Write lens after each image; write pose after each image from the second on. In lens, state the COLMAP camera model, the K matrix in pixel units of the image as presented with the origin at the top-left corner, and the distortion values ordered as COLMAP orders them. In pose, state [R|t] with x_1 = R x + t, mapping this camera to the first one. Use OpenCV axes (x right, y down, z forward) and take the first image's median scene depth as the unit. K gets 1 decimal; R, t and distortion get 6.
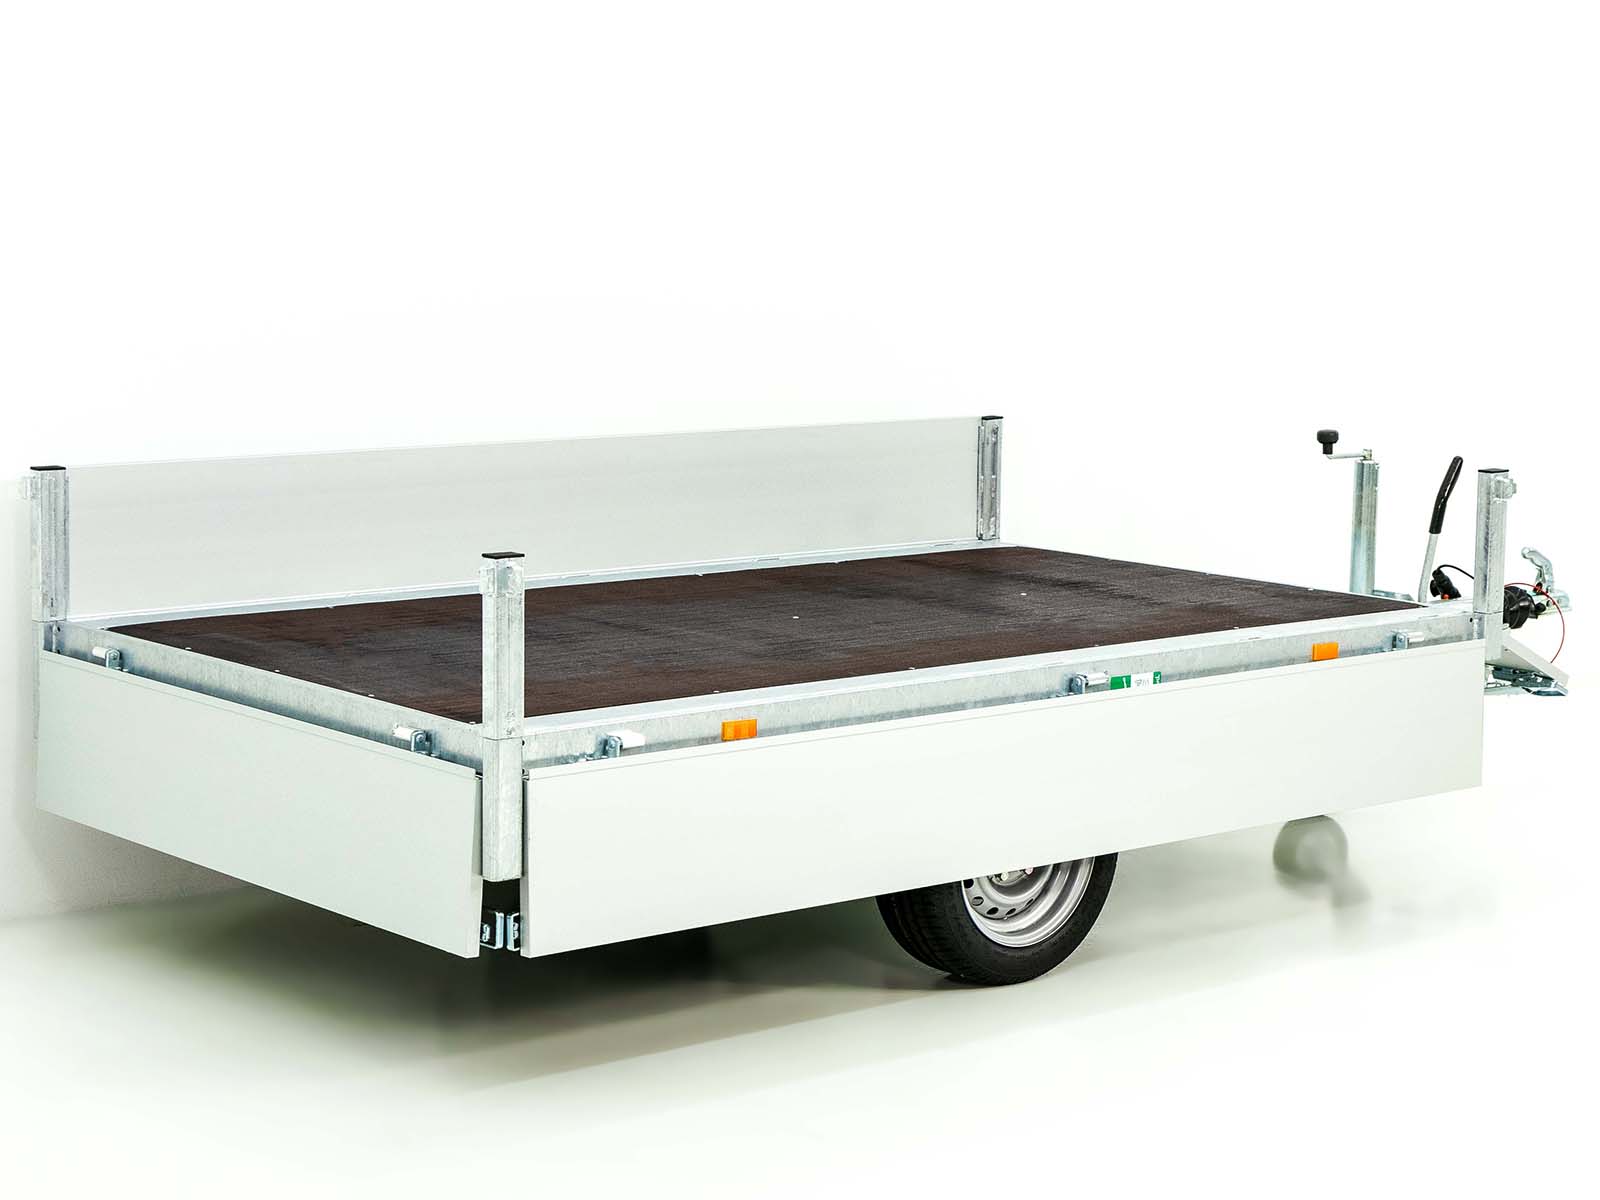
lens RADIAL K [[3387.1, 0, 800.0], [0, 3387.1, 600.0], [0, 0, 1]] dist [-0.015559, -0.118541]
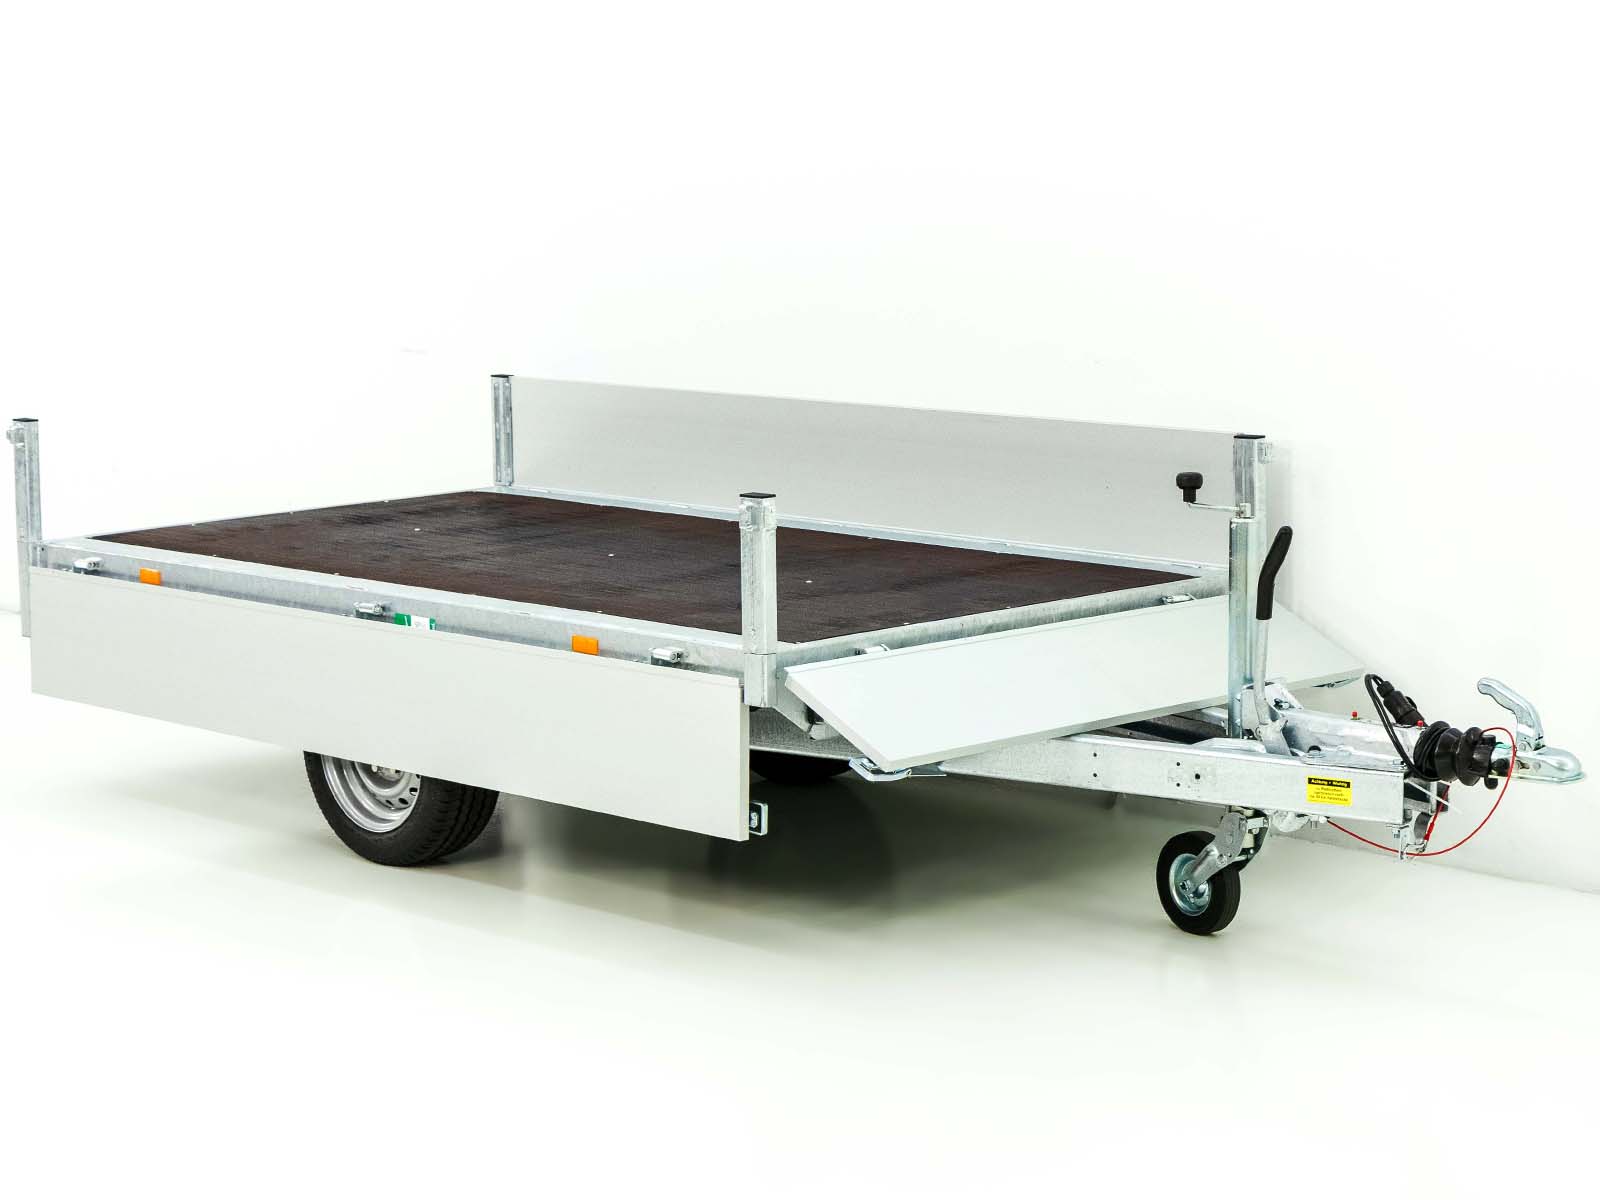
lens RADIAL K [[3410.5, 0, 800.0], [0, 3410.5, 600.0], [0, 0, 1]] dist [-0.018062, -0.052082]
pose [[0.075494, 0.124611, -0.989329, 1.106155], [-0.129039, 0.985039, 0.114224, -0.115819], [0.988762, 0.119039, 0.090445, 0.933644]]
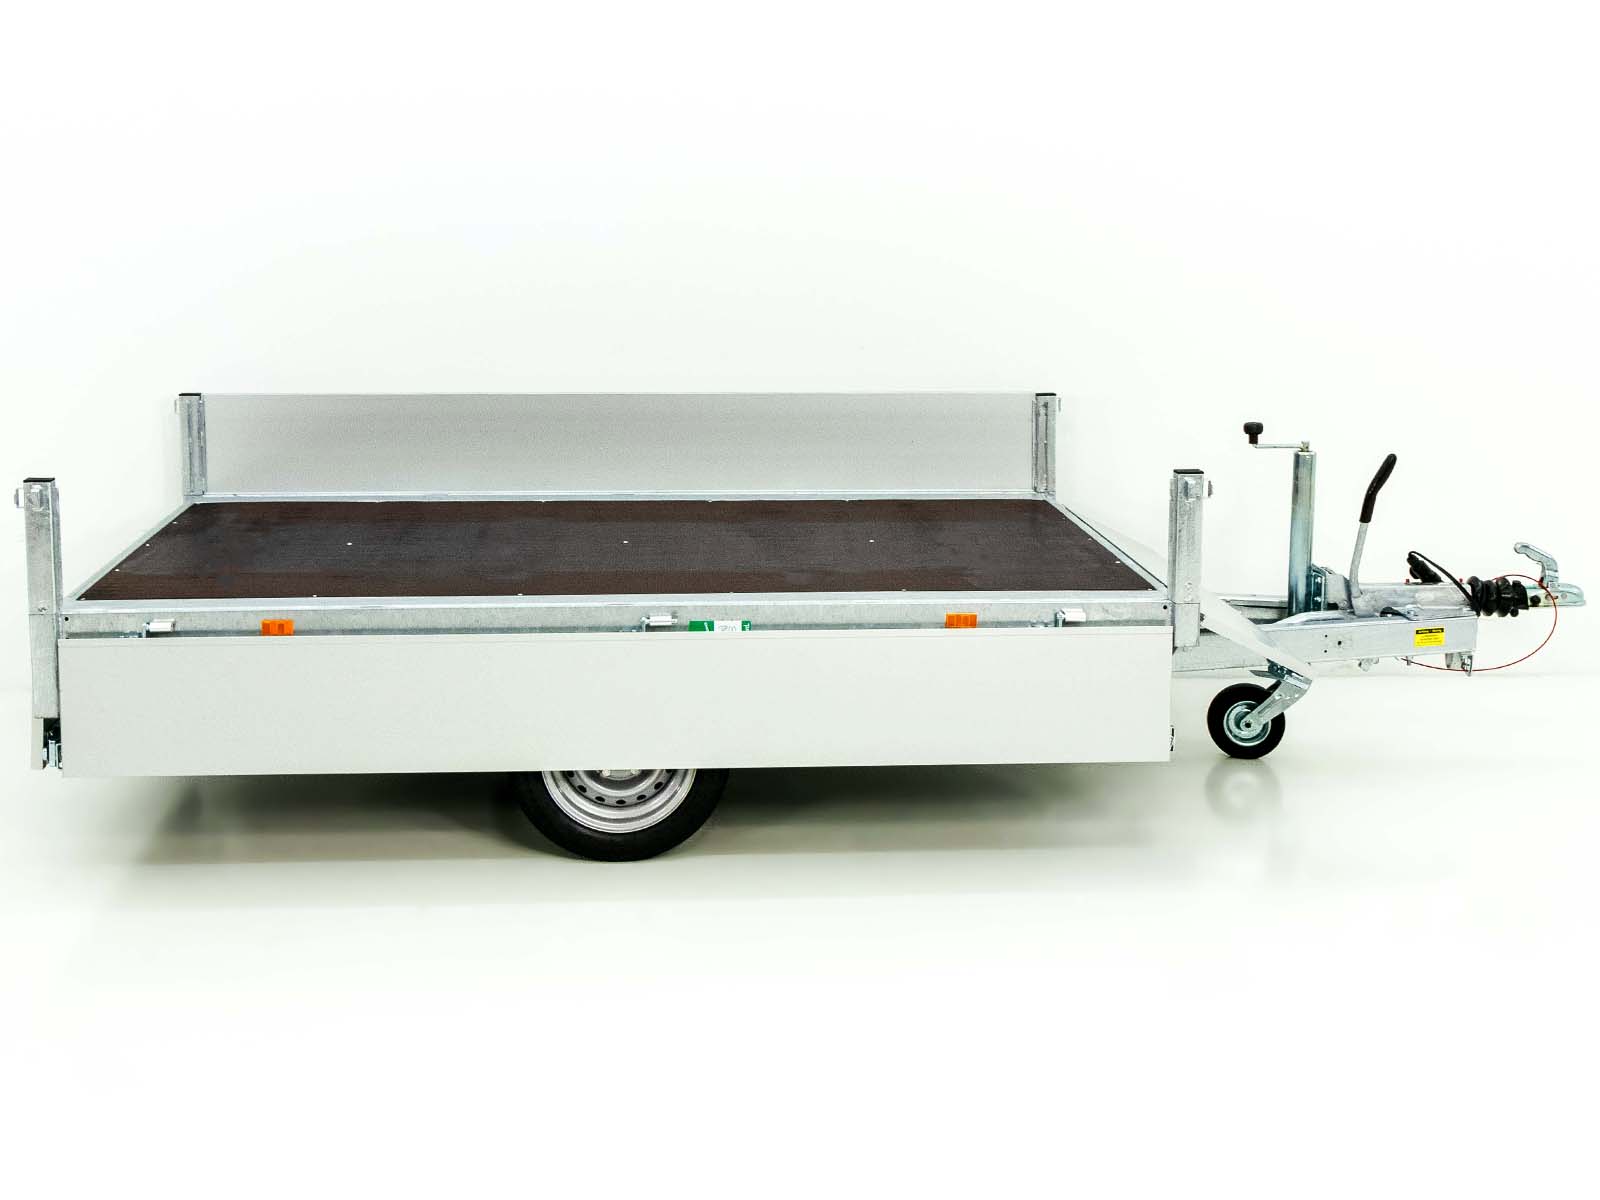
lens RADIAL K [[1990.0, 0, 751.0], [0, 1990.0, 439.2], [0, 0, 1]] dist [0.004005, 0.041262]
pose [[0.793339, 0.068651, -0.604897, 0.476458], [-0.073414, 0.997159, 0.016884, -0.048818], [0.604337, 0.031013, 0.796125, 0.414011]]
